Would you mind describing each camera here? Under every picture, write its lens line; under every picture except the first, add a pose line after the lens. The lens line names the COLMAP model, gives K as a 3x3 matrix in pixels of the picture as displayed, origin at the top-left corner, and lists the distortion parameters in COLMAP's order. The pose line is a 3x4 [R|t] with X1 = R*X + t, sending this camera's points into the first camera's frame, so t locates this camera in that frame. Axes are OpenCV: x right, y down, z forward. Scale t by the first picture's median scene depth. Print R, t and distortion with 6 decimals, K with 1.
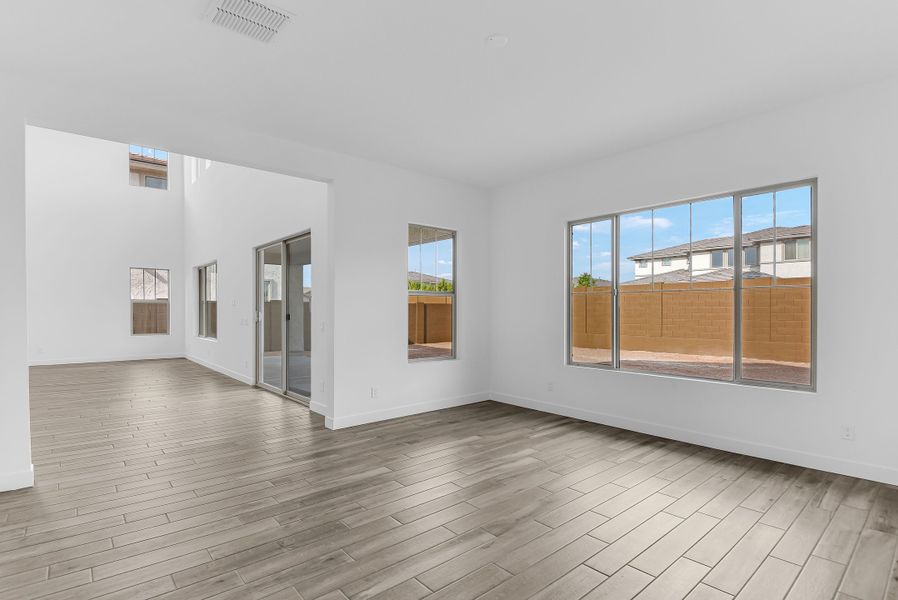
lens RADIAL K [[418.3, 0, 447.0], [0, 418.3, 311.6], [0, 0, 1]] dist [0.000367, -0.016056]
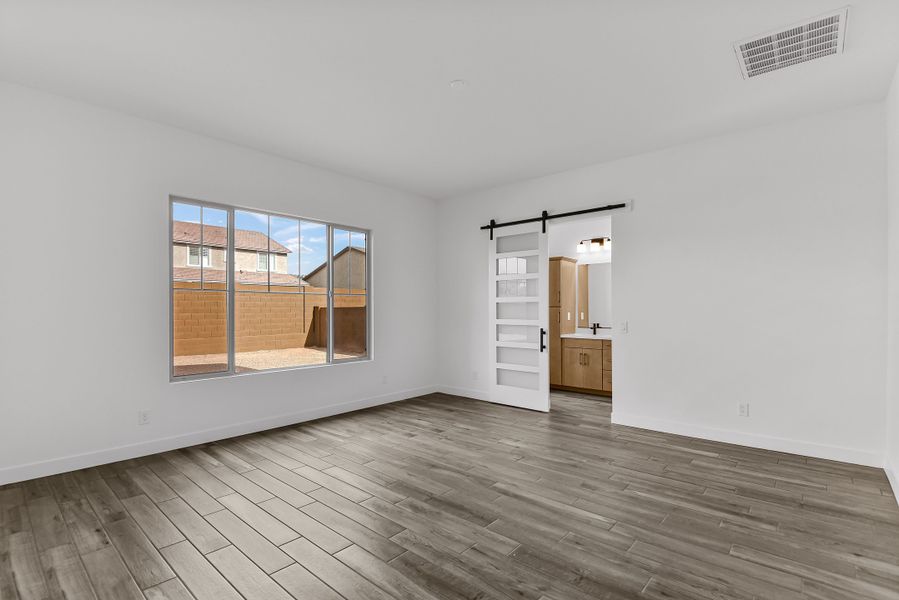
lens RADIAL K [[418.7, 0, 447.5], [0, 418.7, 311.6], [0, 0, 1]] dist [0.000367, -0.016056]
pose [[-0.118724, -0.002894, 0.992923, -0.611811], [0.005559, 0.999978, 0.003579, -0.001696], [-0.992912, 0.005944, -0.118706, 0.684972]]
